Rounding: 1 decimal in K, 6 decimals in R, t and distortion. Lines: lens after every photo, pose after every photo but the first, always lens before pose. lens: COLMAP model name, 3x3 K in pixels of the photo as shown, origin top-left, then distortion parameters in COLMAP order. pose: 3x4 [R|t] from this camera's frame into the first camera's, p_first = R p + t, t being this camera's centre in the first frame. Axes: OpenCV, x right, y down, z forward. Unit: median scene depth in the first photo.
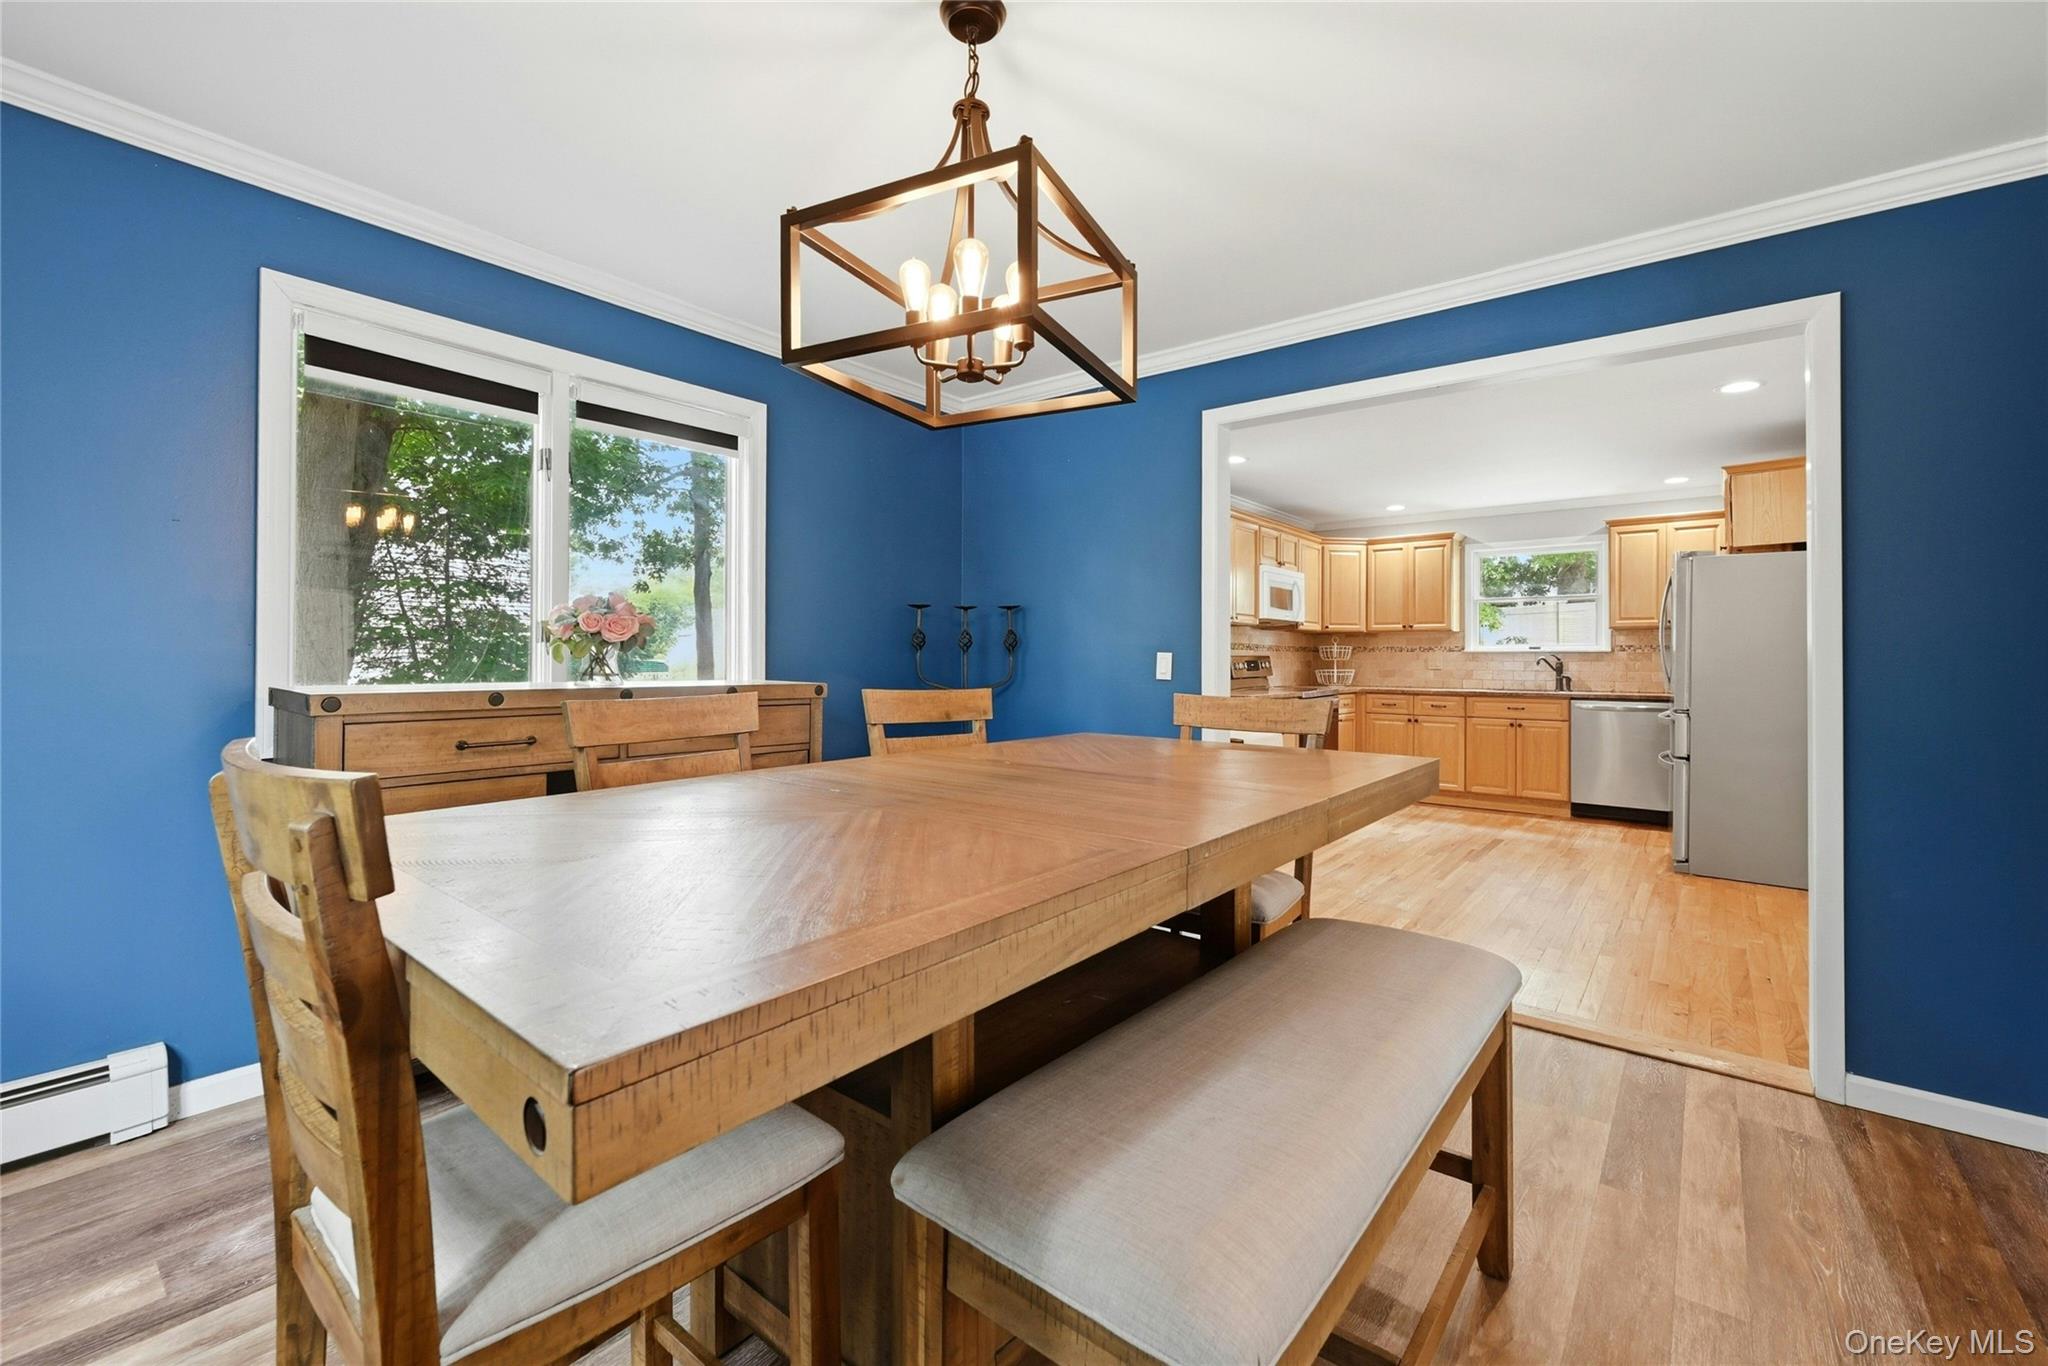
lens RADIAL K [[848.8, 0, 1019.7], [0, 848.8, 661.3], [0, 0, 1]] dist [-0.002292, -0.000245]
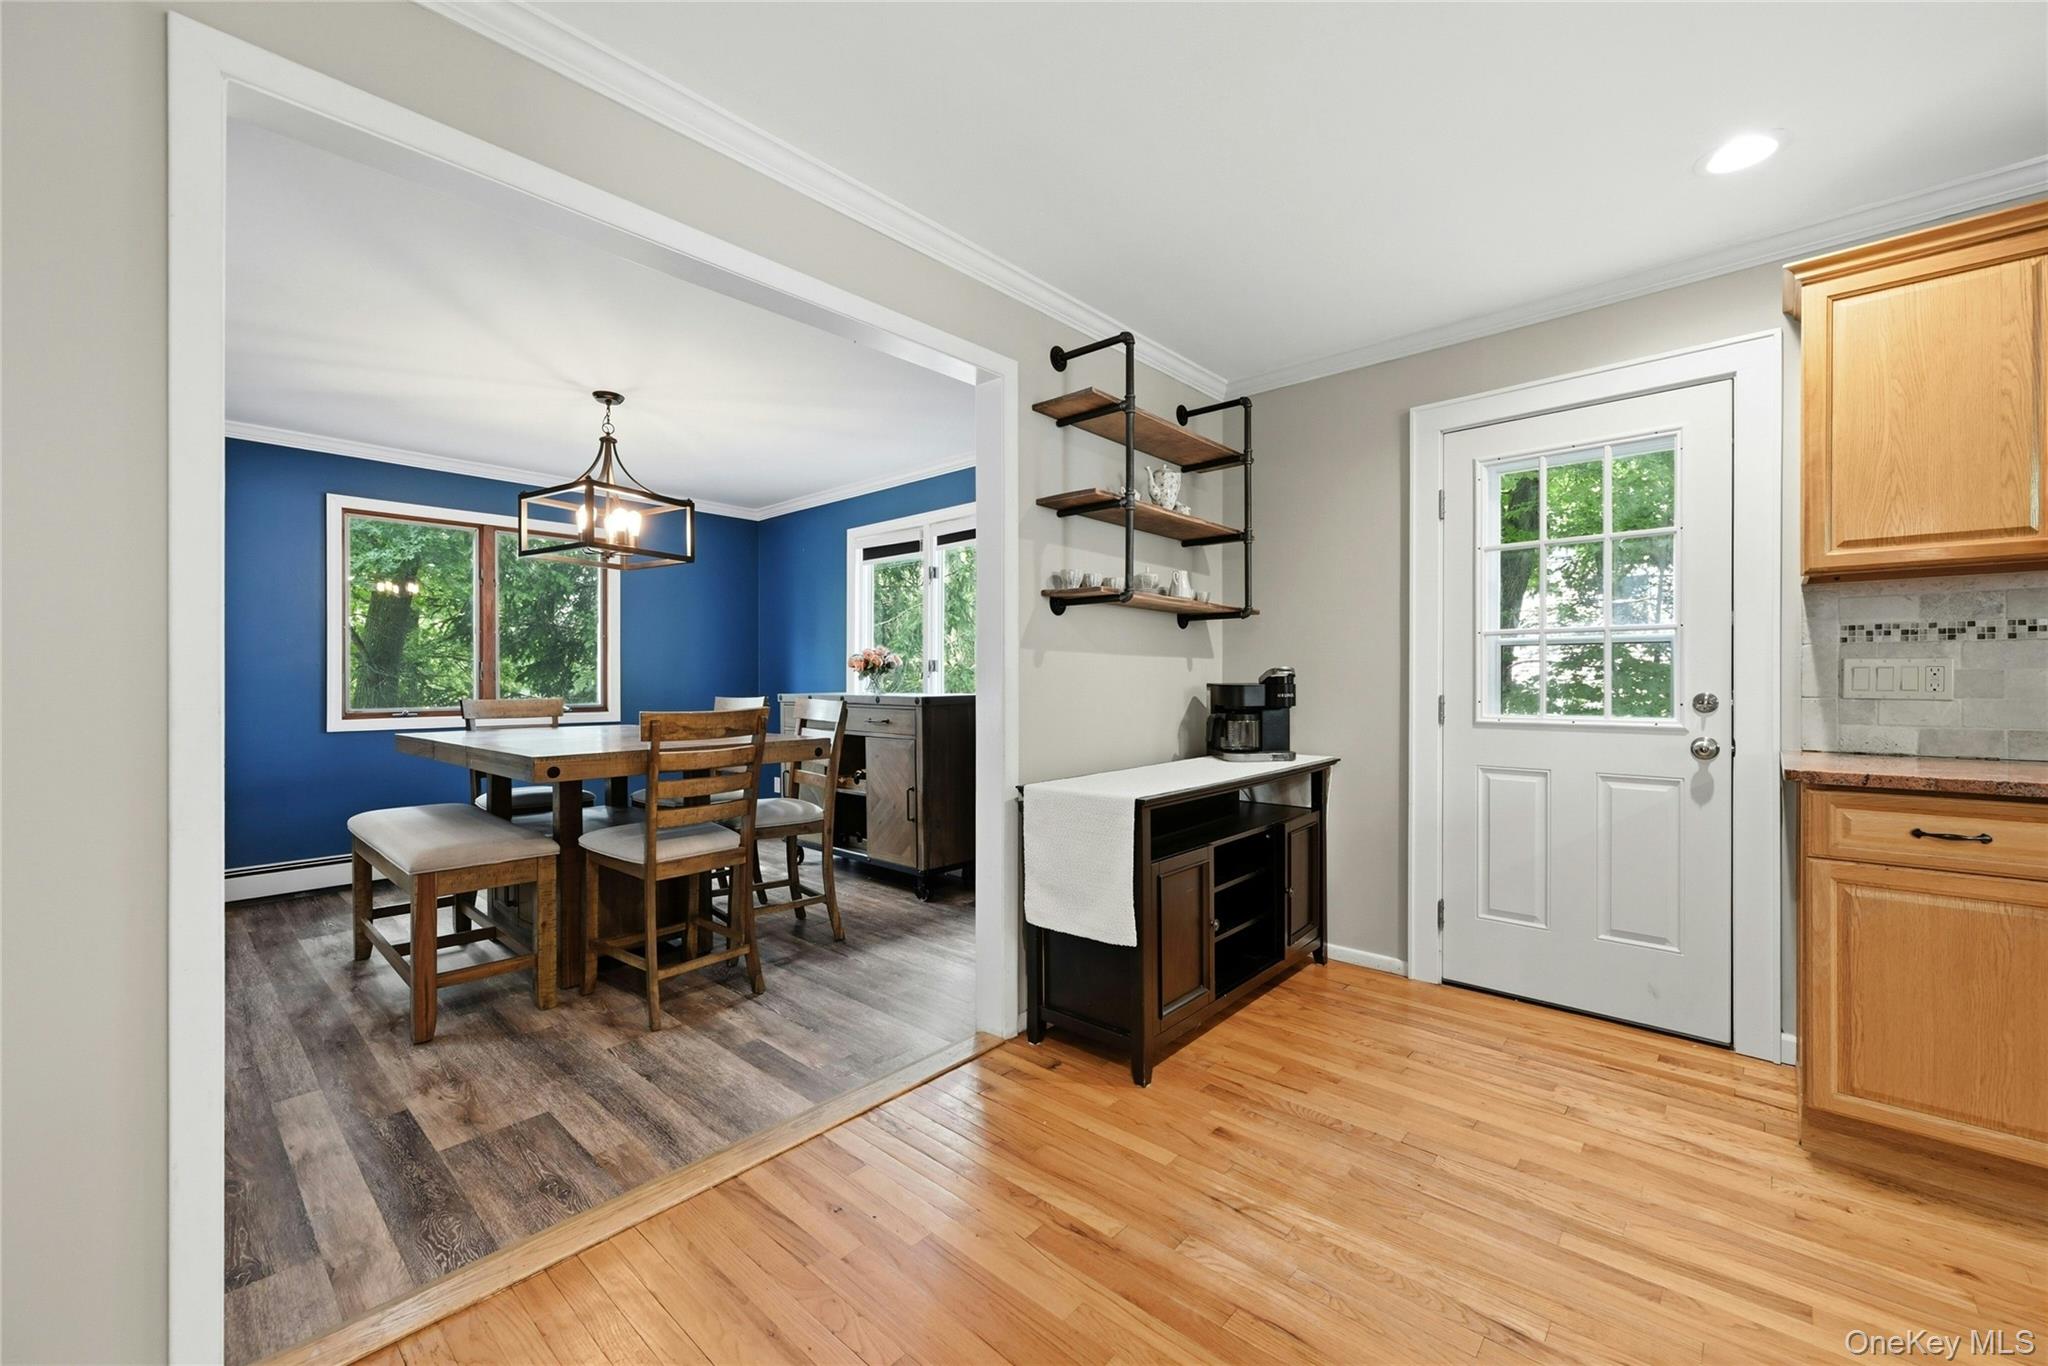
lens RADIAL K [[815.2, 0, 1024.0], [0, 815.2, 683.0], [0, 0, 1]] dist [-0.000489, 0.000543]
pose [[-0.055913, -0.001705, -0.998434, 0.532153], [0.002168, 0.999996, -0.001829, 0.002830], [0.998433, -0.002267, -0.055909, 0.574951]]
